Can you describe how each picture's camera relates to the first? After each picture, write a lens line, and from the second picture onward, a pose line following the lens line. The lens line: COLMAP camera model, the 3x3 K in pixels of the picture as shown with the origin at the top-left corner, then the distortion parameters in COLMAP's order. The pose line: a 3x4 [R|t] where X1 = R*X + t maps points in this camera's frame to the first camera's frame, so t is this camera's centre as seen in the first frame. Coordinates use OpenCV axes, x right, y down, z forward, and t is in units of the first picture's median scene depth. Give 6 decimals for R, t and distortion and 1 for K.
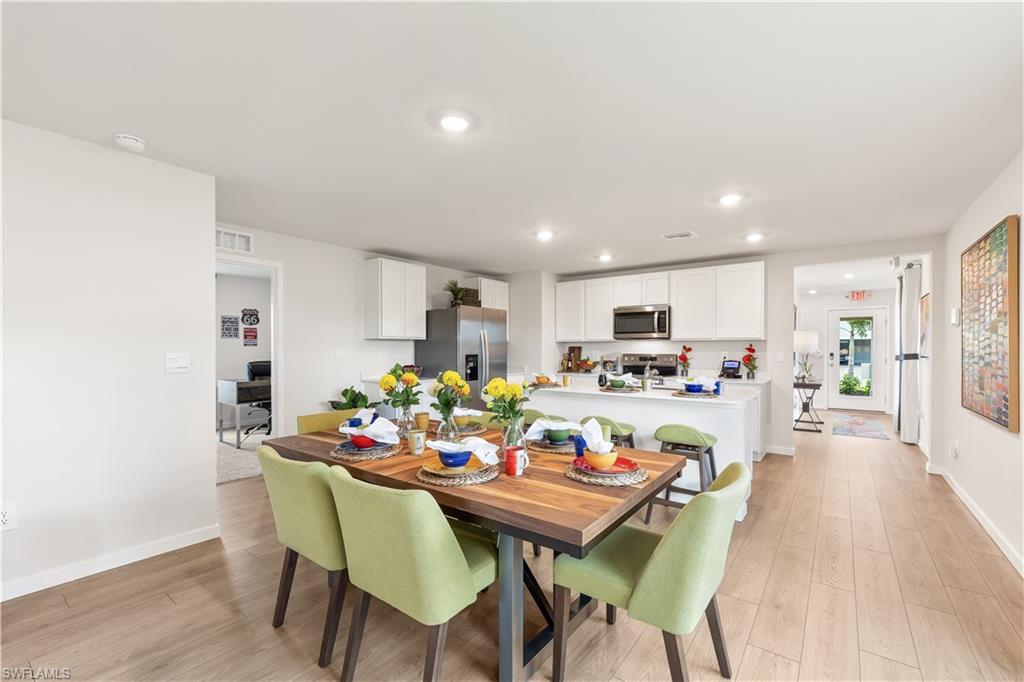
lens RADIAL K [[436.0, 0, 513.2], [0, 436.0, 344.7], [0, 0, 1]] dist [0.001701, 0.000017]
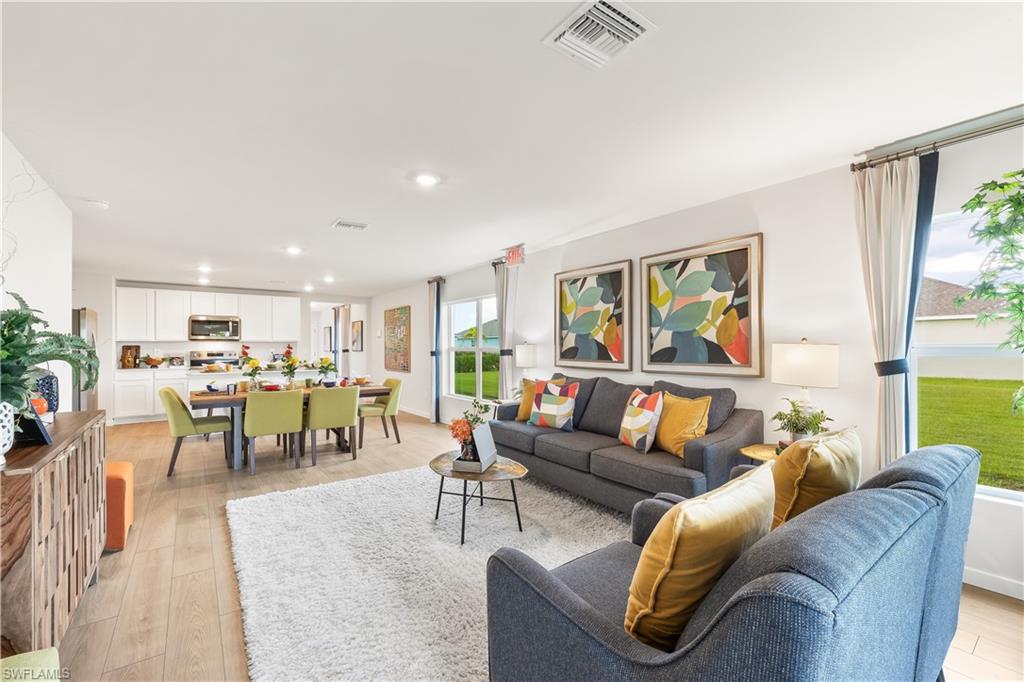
lens RADIAL K [[436.0, 0, 513.2], [0, 436.0, 344.7], [0, 0, 1]] dist [0.001701, 0.000017]
pose [[0.281387, 0.001298, 0.959593, -0.741830], [-0.004473, 0.999990, -0.000041, -0.002896], [-0.959584, -0.004281, 0.281390, -0.280428]]
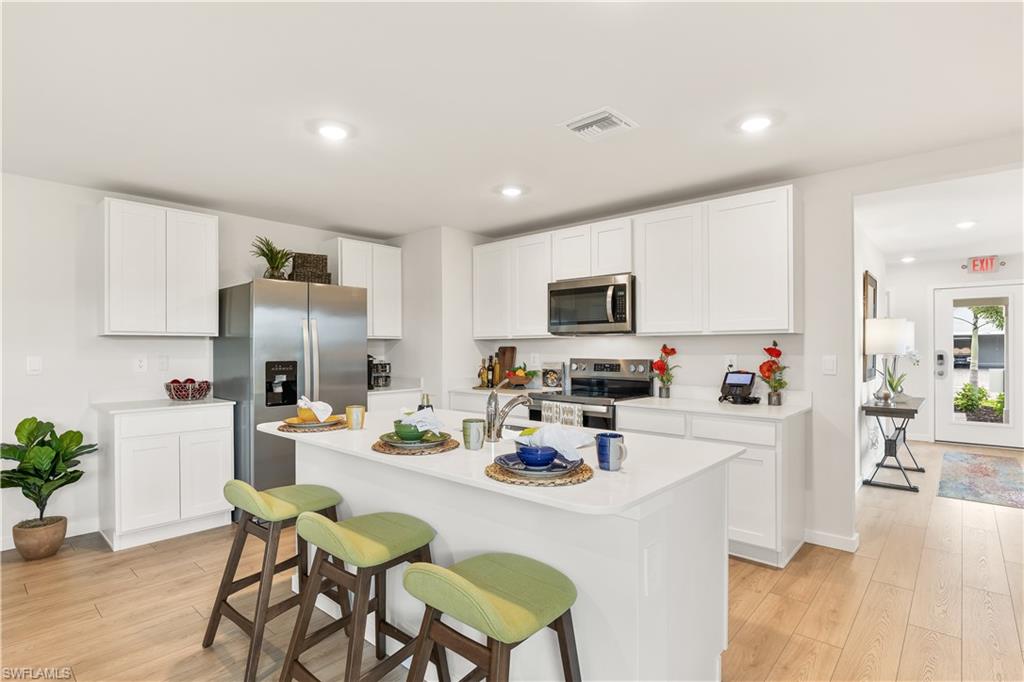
lens RADIAL K [[510.7, 0, 512.0], [0, 510.7, 341.0], [0, 0, 1]] dist [-0.003472, 0.000244]
pose [[0.996860, -0.005052, -0.079026, 0.236411], [0.004555, 0.999969, -0.006469, 0.000752], [0.079056, 0.006089, 0.996852, 0.297693]]
